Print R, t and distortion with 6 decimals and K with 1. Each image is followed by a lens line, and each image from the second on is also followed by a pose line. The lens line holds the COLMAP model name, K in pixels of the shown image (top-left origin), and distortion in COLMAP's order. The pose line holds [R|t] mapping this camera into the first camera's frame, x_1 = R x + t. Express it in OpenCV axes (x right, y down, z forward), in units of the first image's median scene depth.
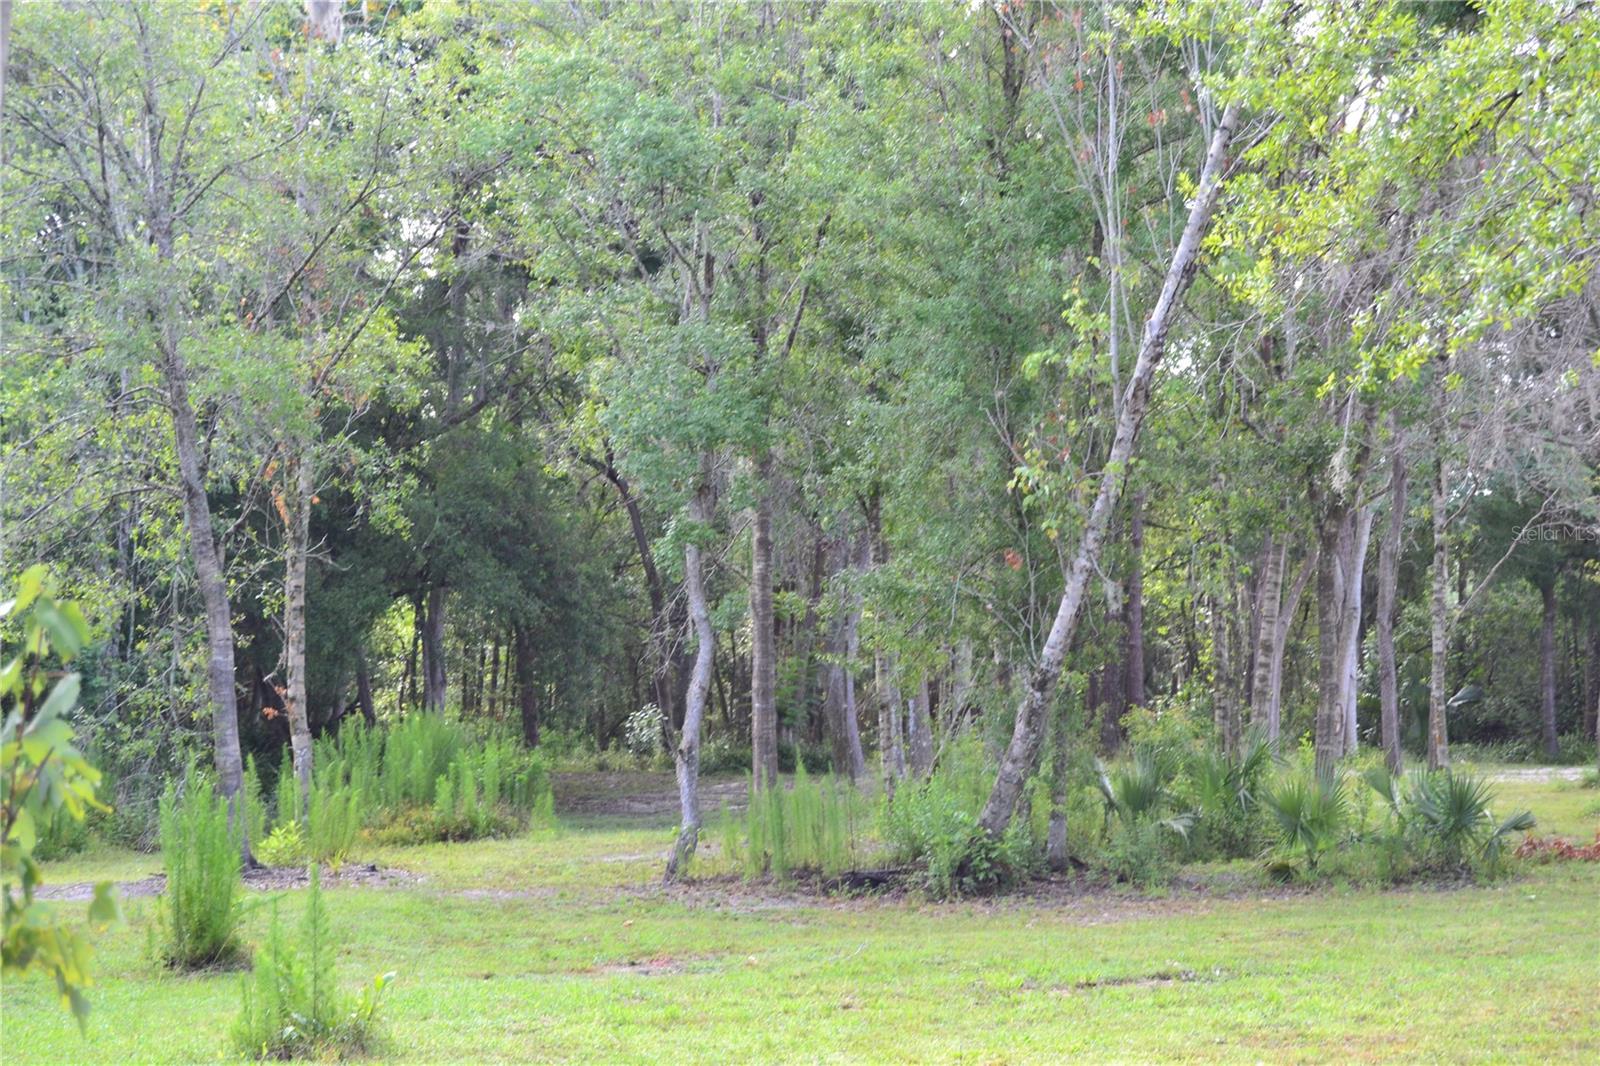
lens RADIAL K [[3698.0, 0, 787.0], [0, 3698.0, 541.1], [0, 0, 1]] dist [-0.016477, -0.192129]
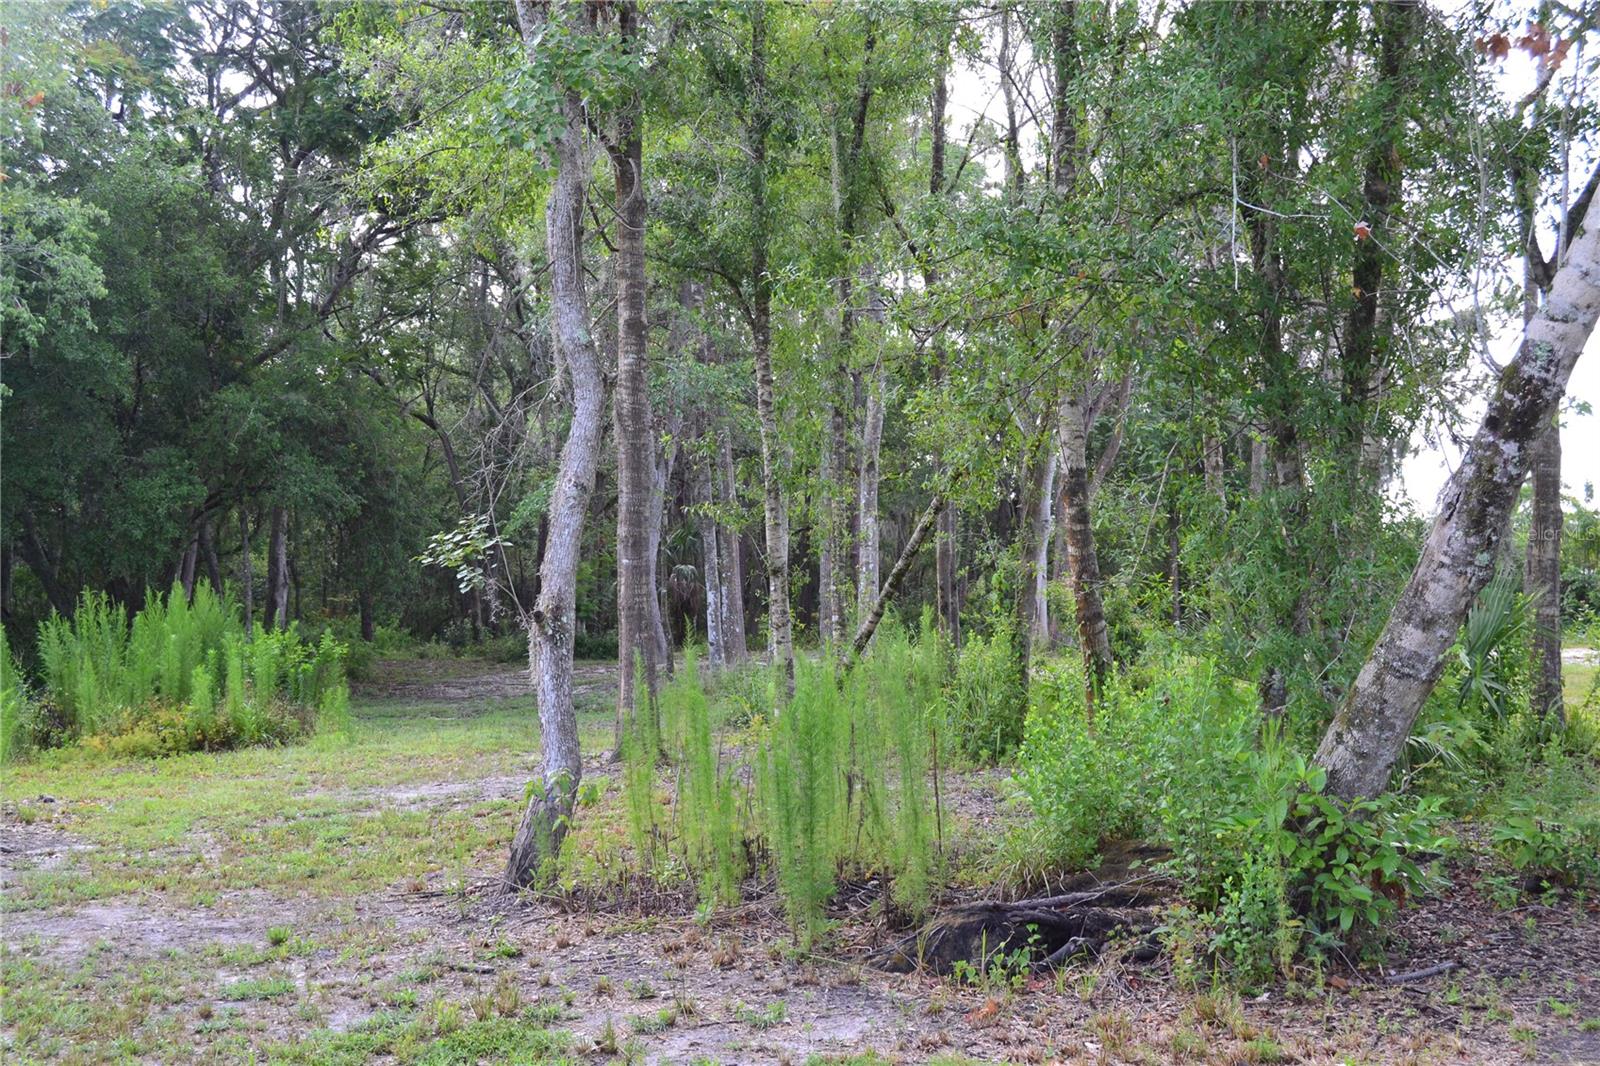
lens RADIAL K [[2078.5, 0, 800.0], [0, 2078.5, 533.0], [0, 0, 1]] dist [-0.072749, -0.007666]
pose [[0.992226, -0.001155, 0.124444, -0.022904], [0.000853, 0.999997, 0.002483, 0.036553], [-0.124447, -0.002357, 0.992223, 0.586578]]
